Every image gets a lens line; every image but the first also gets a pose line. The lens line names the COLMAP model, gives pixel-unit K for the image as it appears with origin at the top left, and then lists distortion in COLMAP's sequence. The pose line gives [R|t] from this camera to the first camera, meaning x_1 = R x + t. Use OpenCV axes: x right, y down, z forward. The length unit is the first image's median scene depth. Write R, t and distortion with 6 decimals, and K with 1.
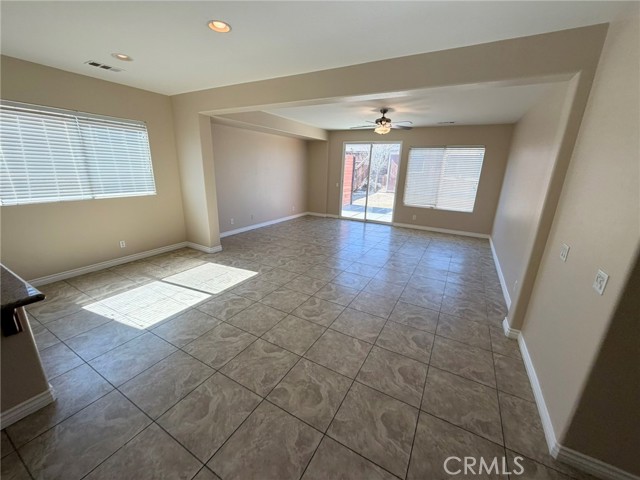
lens RADIAL K [[253.8, 0, 320.1], [0, 253.8, 242.2], [0, 0, 1]] dist [0.000545, -0.000172]
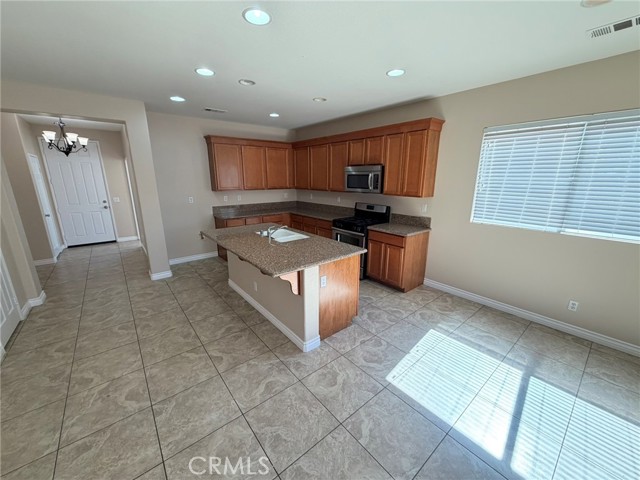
lens RADIAL K [[254.8, 0, 318.8], [0, 254.8, 241.2], [0, 0, 1]] dist [-0.001514, 0.000095]
pose [[-0.366219, 0.197764, -0.909271, 0.030881], [-0.277340, 0.909547, 0.309526, -0.156599], [0.888238, 0.365531, -0.278245, 0.506123]]
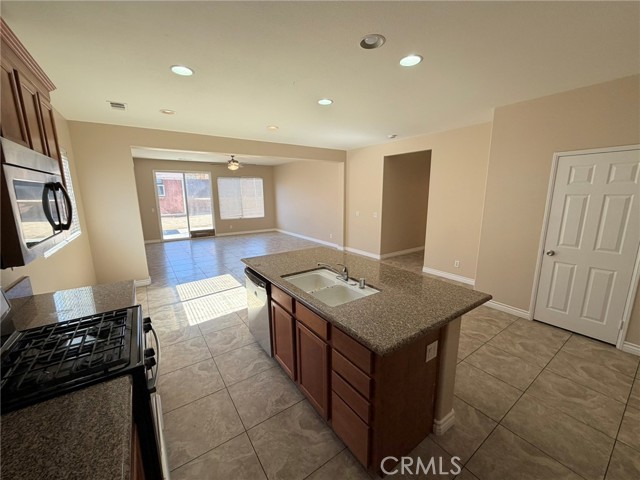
lens RADIAL K [[254.8, 0, 318.8], [0, 254.8, 241.2], [0, 0, 1]] dist [-0.001514, 0.000095]
pose [[0.437247, -0.205981, 0.875435, -1.063687], [0.277115, 0.956913, 0.086743, -0.022079], [-0.855583, 0.204668, 0.475488, -0.053539]]
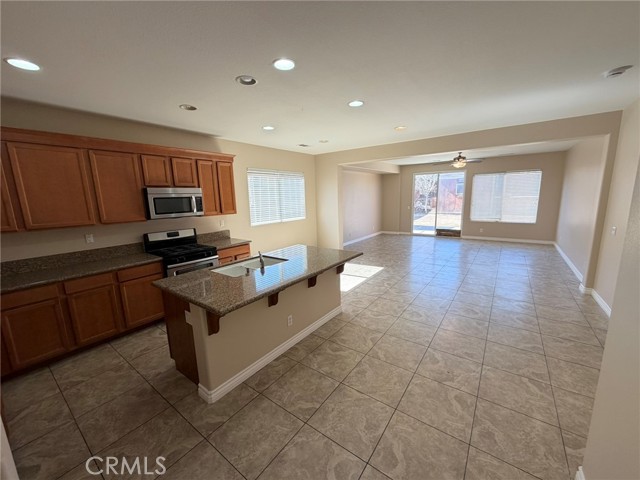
lens RADIAL K [[253.8, 0, 320.1], [0, 253.8, 242.2], [0, 0, 1]] dist [0.000545, -0.000172]
pose [[0.990895, -0.036960, -0.129462, -0.382521], [0.022962, 0.993886, -0.107995, 0.116054], [0.132662, 0.104039, 0.985686, -0.458258]]
